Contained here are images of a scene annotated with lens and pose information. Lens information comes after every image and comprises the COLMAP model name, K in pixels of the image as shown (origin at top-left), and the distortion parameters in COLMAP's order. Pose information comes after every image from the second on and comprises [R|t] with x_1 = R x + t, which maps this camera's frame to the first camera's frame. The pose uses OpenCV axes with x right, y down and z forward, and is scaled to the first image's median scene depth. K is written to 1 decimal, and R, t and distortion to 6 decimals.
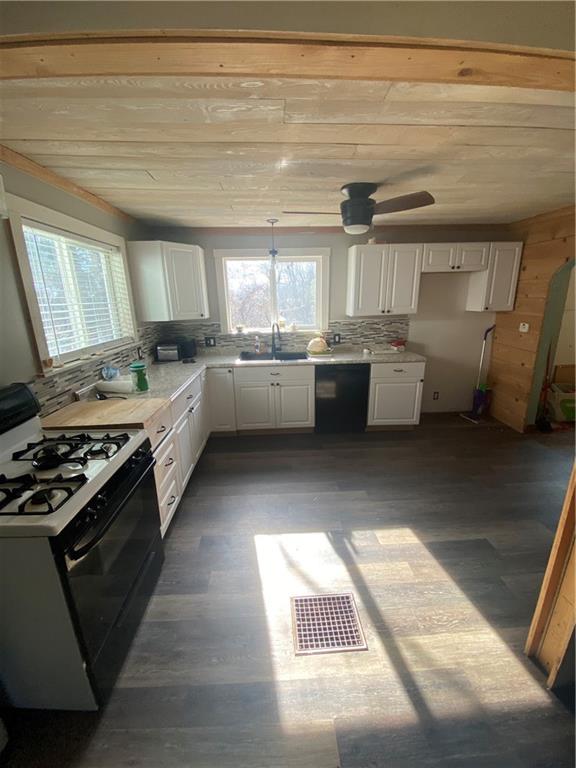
lens RADIAL K [[312.7, 0, 288.0], [0, 312.7, 384.0], [0, 0, 1]] dist [0.002412, -0.014294]
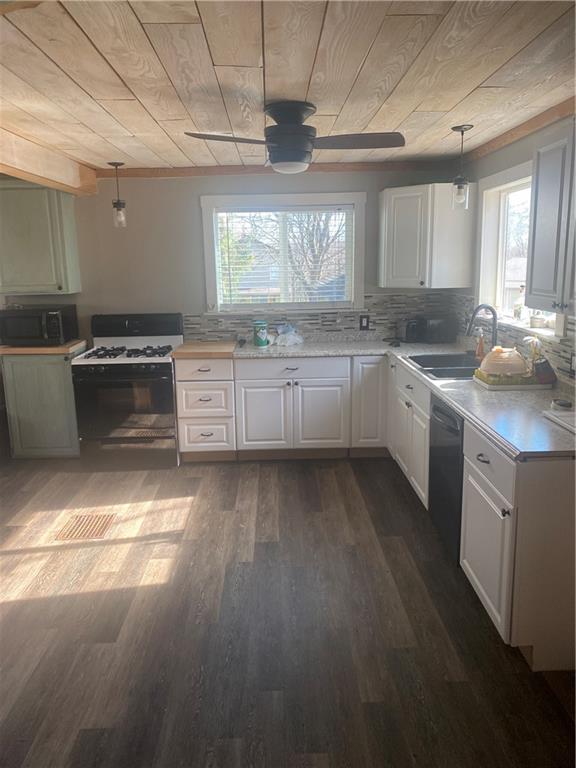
lens RADIAL K [[569.3, 0, 288.0], [0, 569.3, 384.0], [0, 0, 1]] dist [0.001145, -0.001106]
pose [[-0.012730, 0.246320, -0.969105, 1.864271], [-0.248484, 0.938002, 0.241678, -0.454250], [0.968552, 0.243884, 0.049266, 1.292234]]
